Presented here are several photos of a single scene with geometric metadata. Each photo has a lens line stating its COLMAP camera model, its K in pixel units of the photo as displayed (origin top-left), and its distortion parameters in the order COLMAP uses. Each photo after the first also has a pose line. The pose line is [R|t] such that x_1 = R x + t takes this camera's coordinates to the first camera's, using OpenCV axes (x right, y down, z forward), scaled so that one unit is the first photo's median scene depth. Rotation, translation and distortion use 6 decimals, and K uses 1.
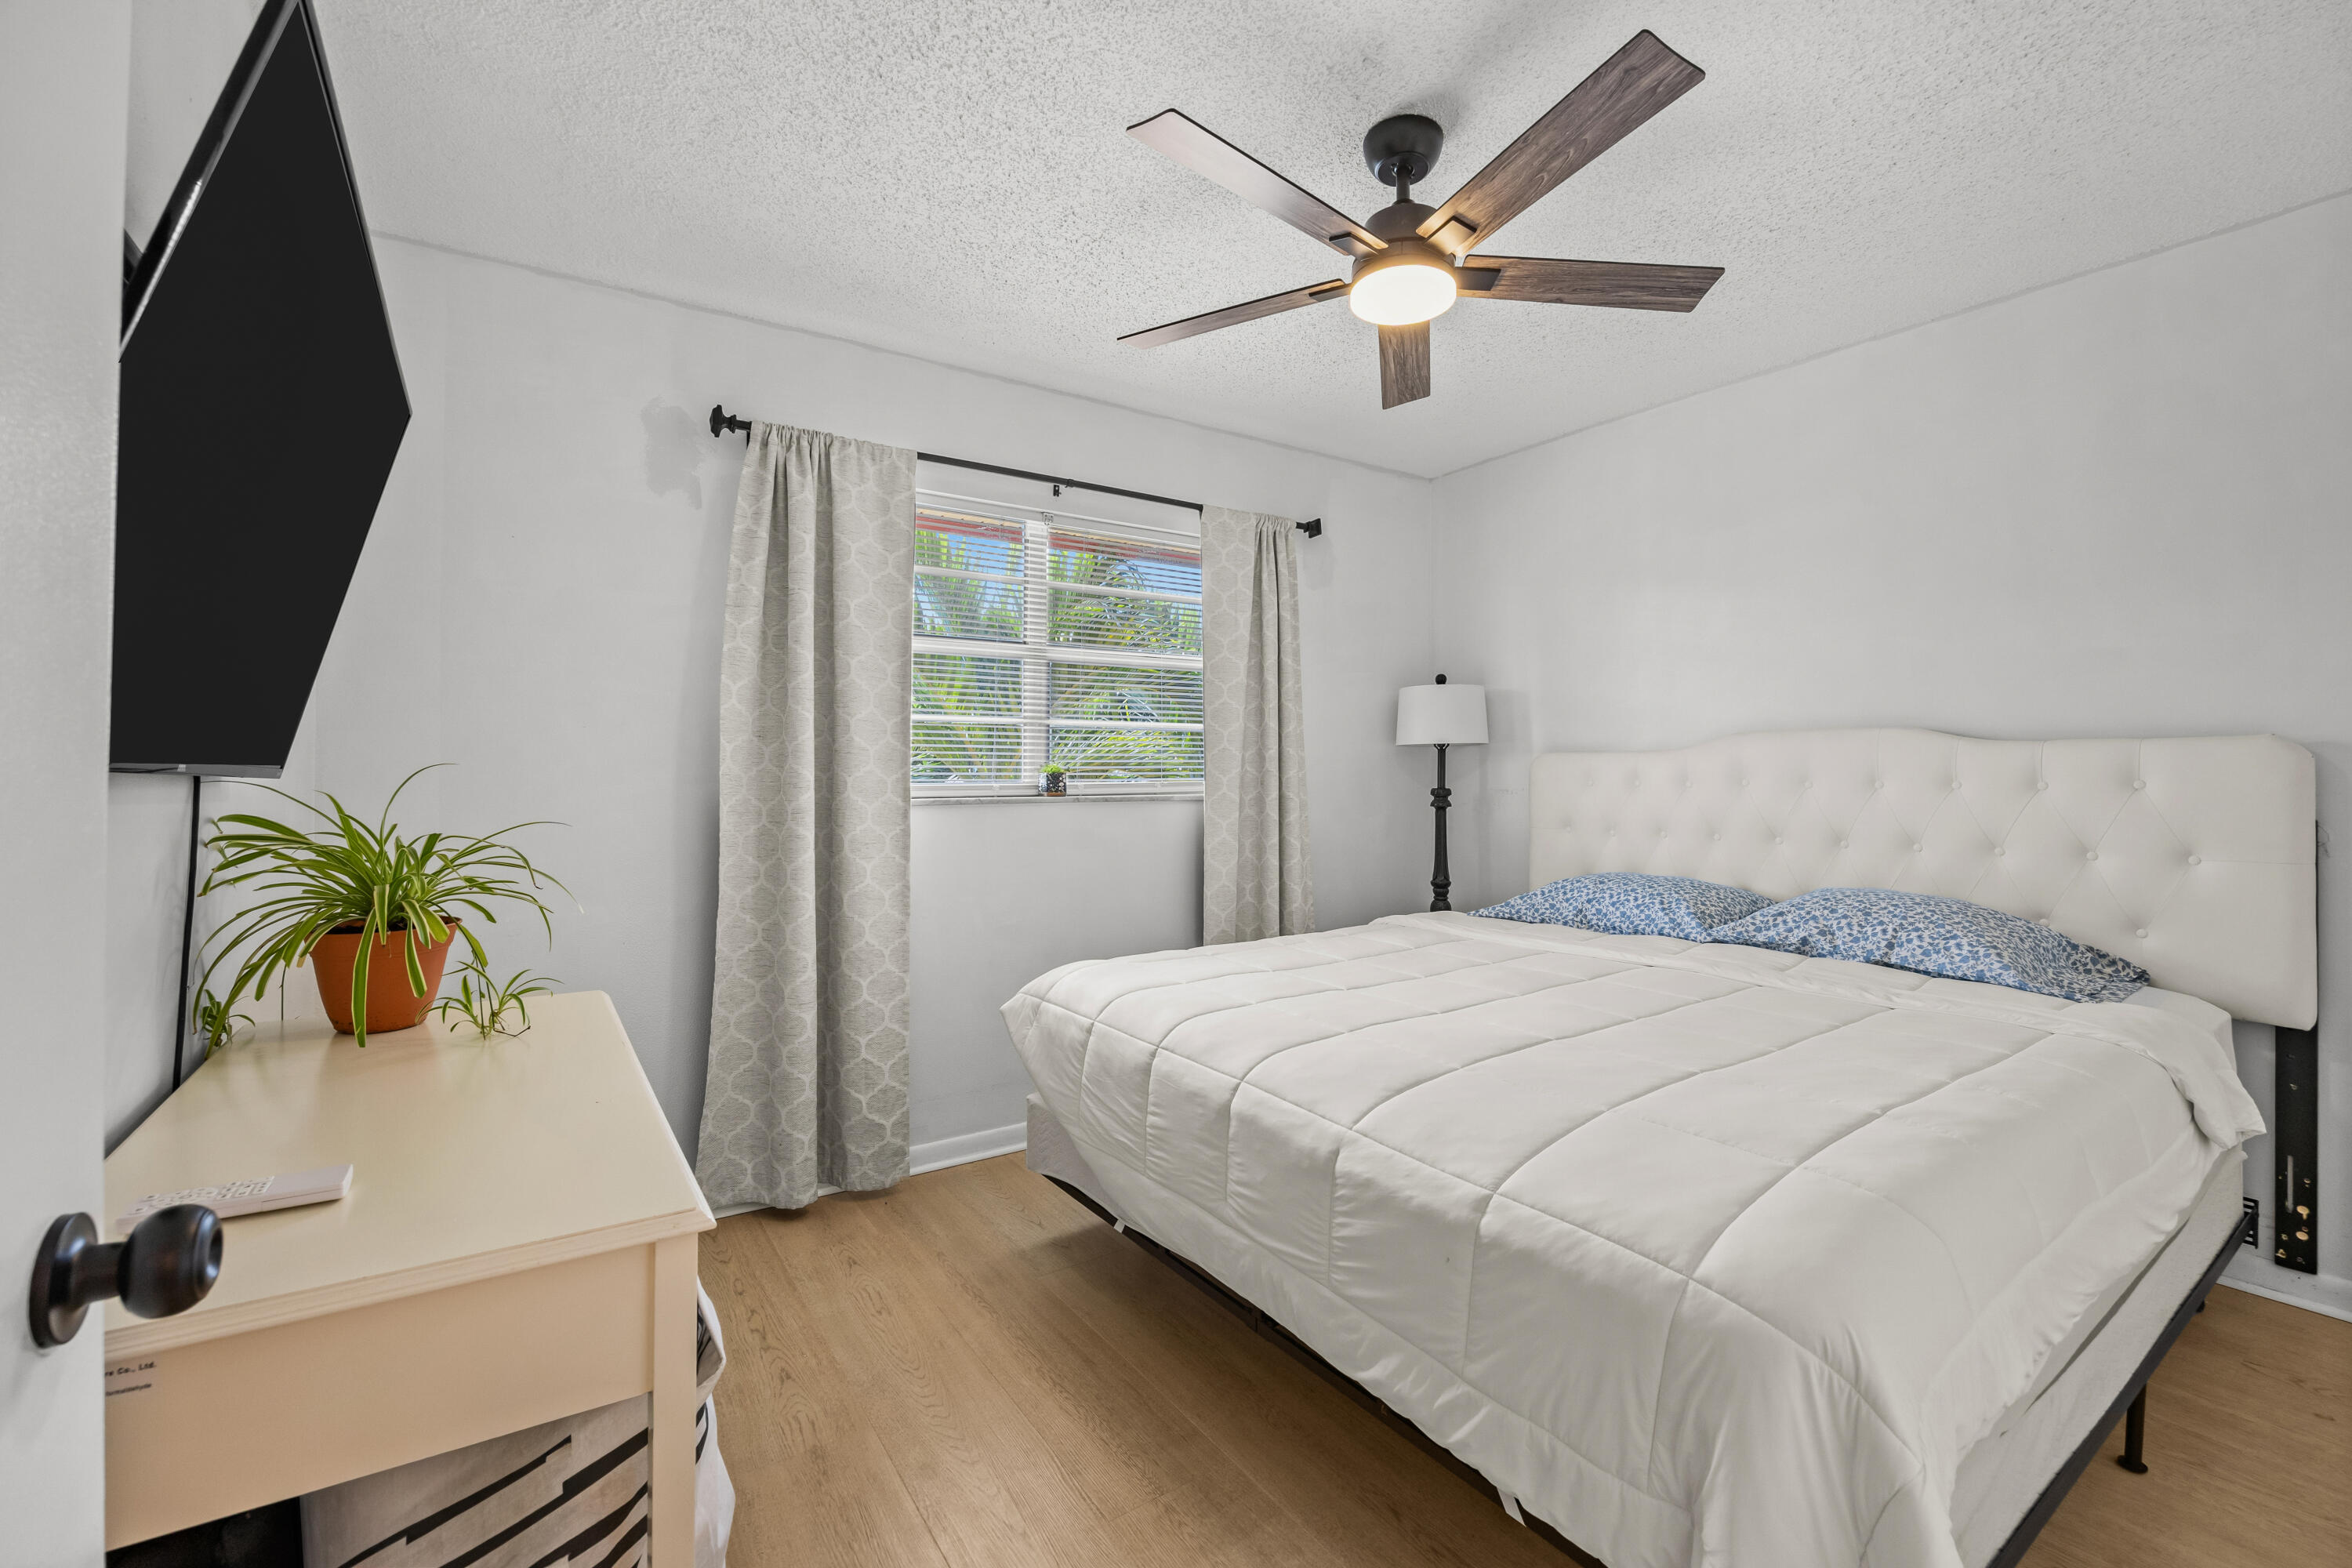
lens RADIAL K [[980.7, 0, 1171.6], [0, 980.7, 761.9], [0, 0, 1]] dist [-0.028960, 0.000148]
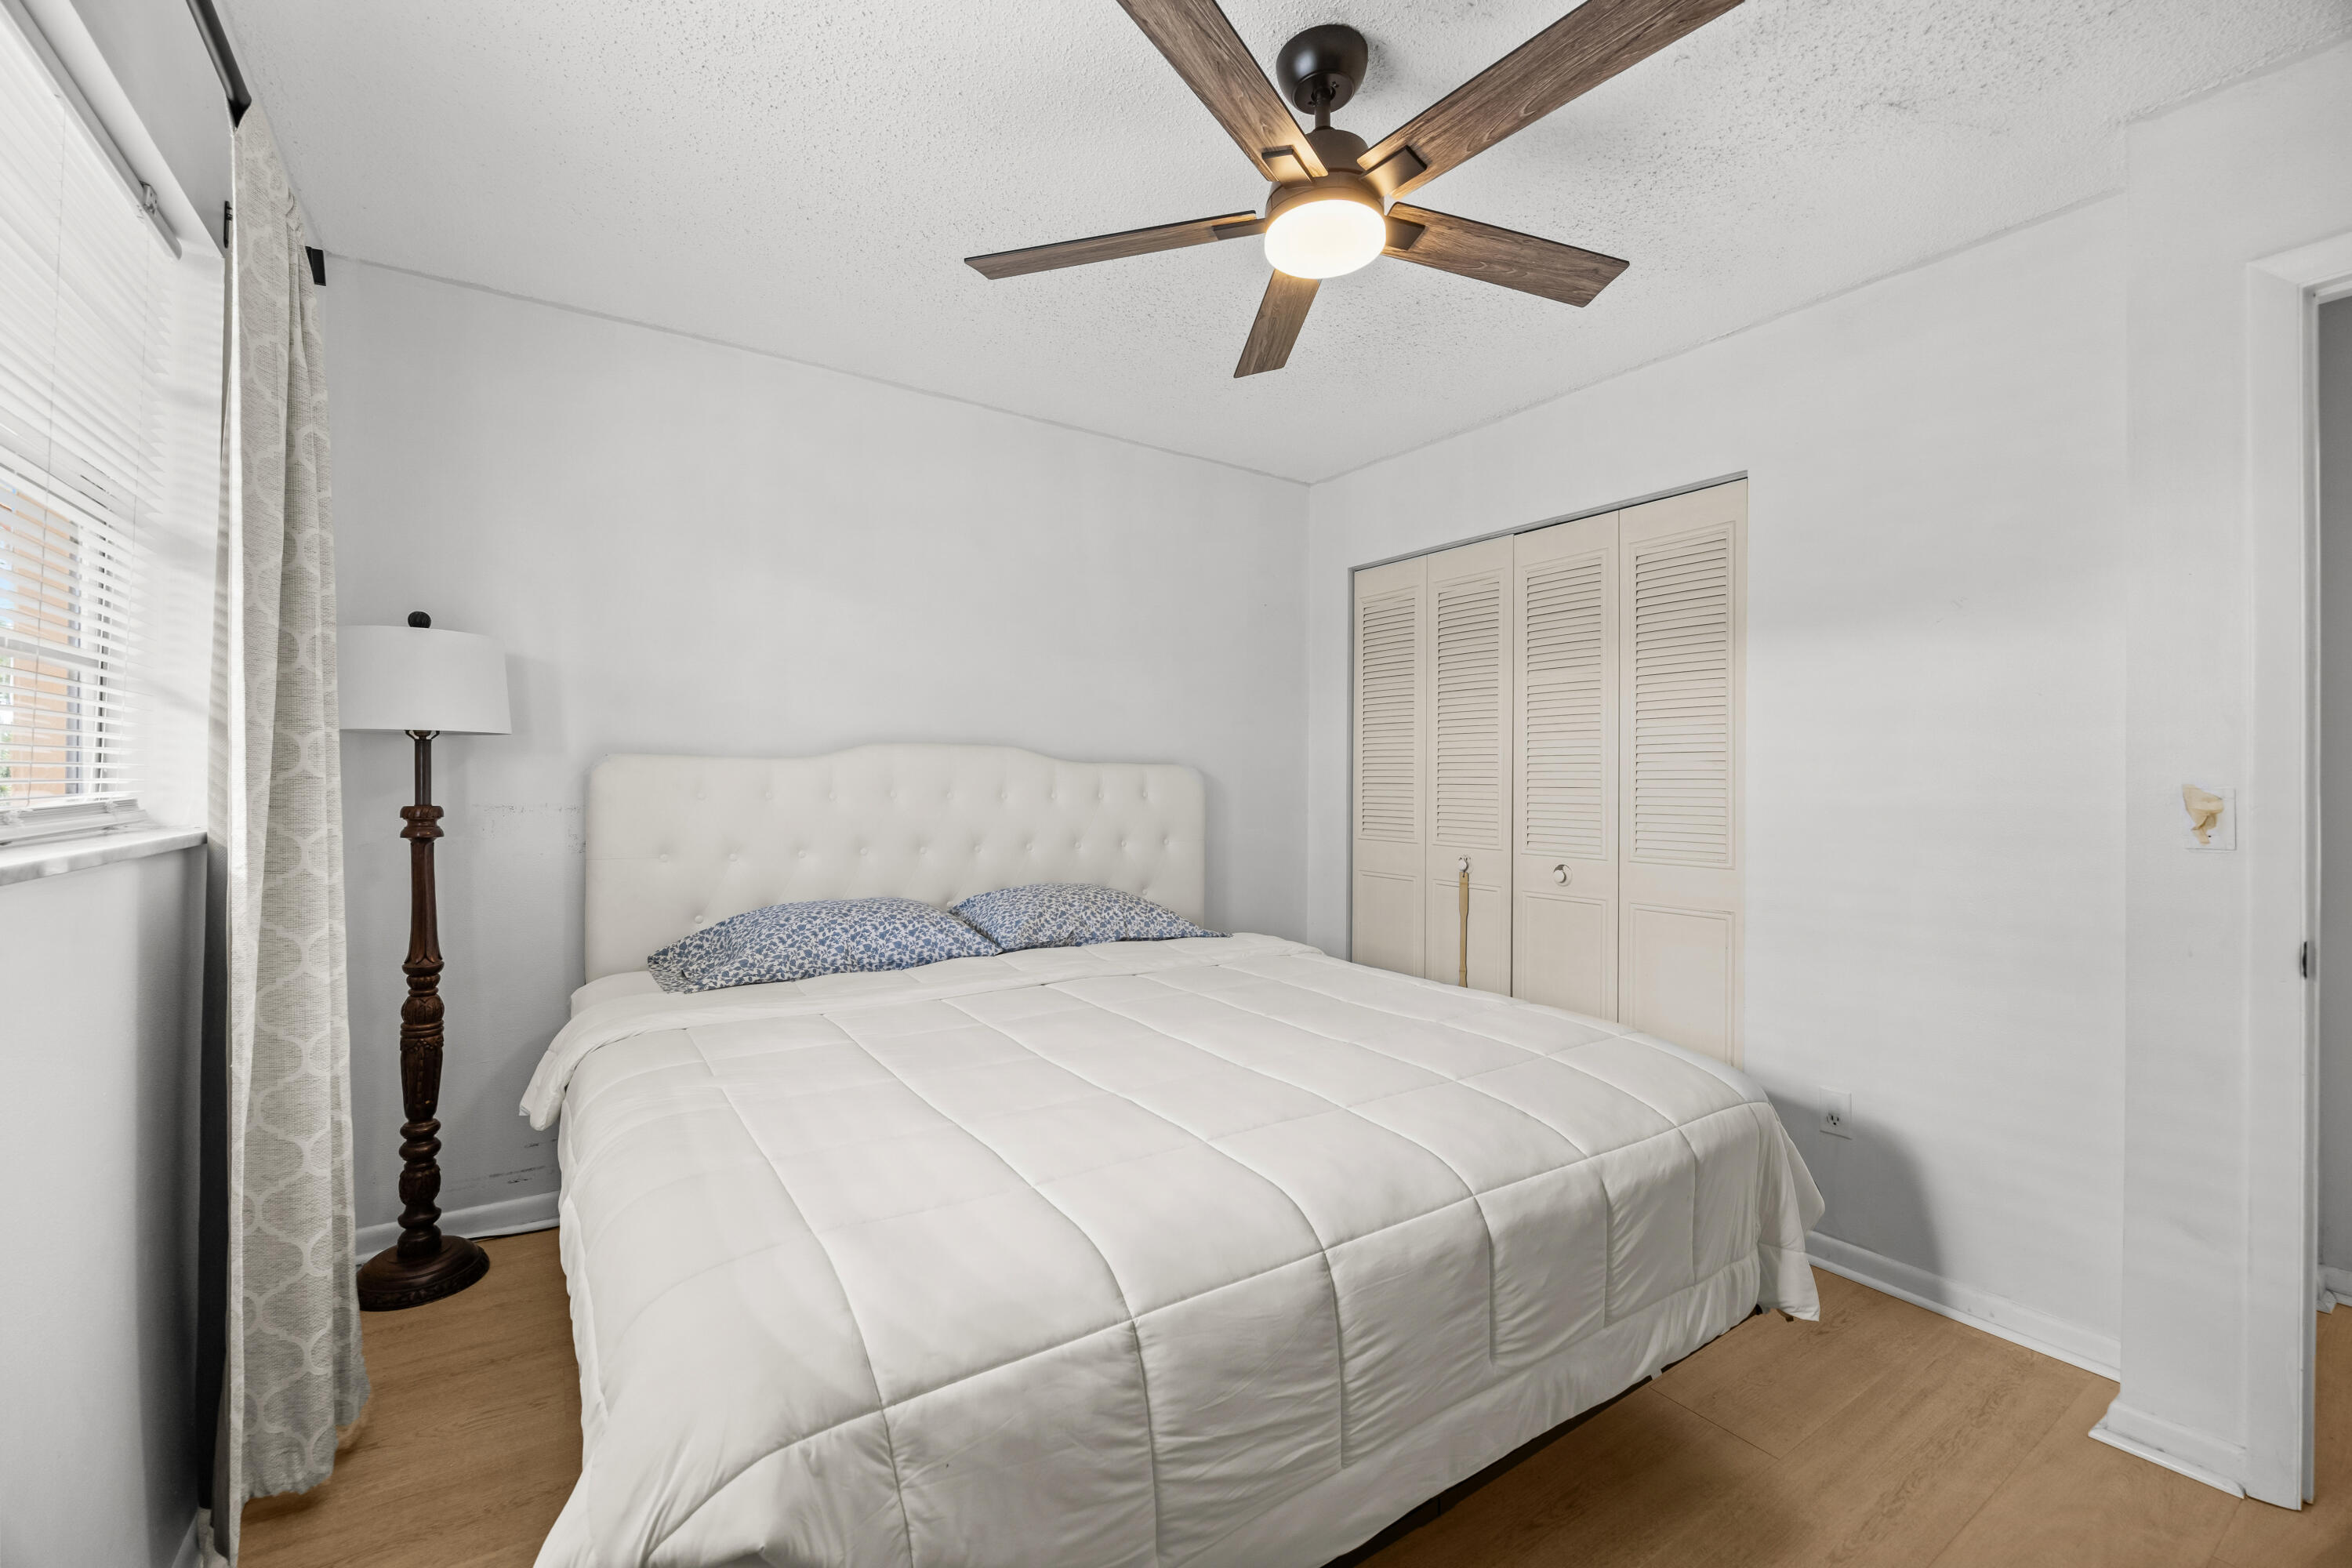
lens RADIAL K [[971.1, 0, 1176.0], [0, 971.1, 784.0], [0, 0, 1]] dist [-0.015872, 0.000010]
pose [[-0.003594, 0.000375, 0.999993, -0.539156], [-0.021962, 0.999759, -0.000453, 0.007030], [-0.999752, -0.021964, -0.003585, 0.976144]]
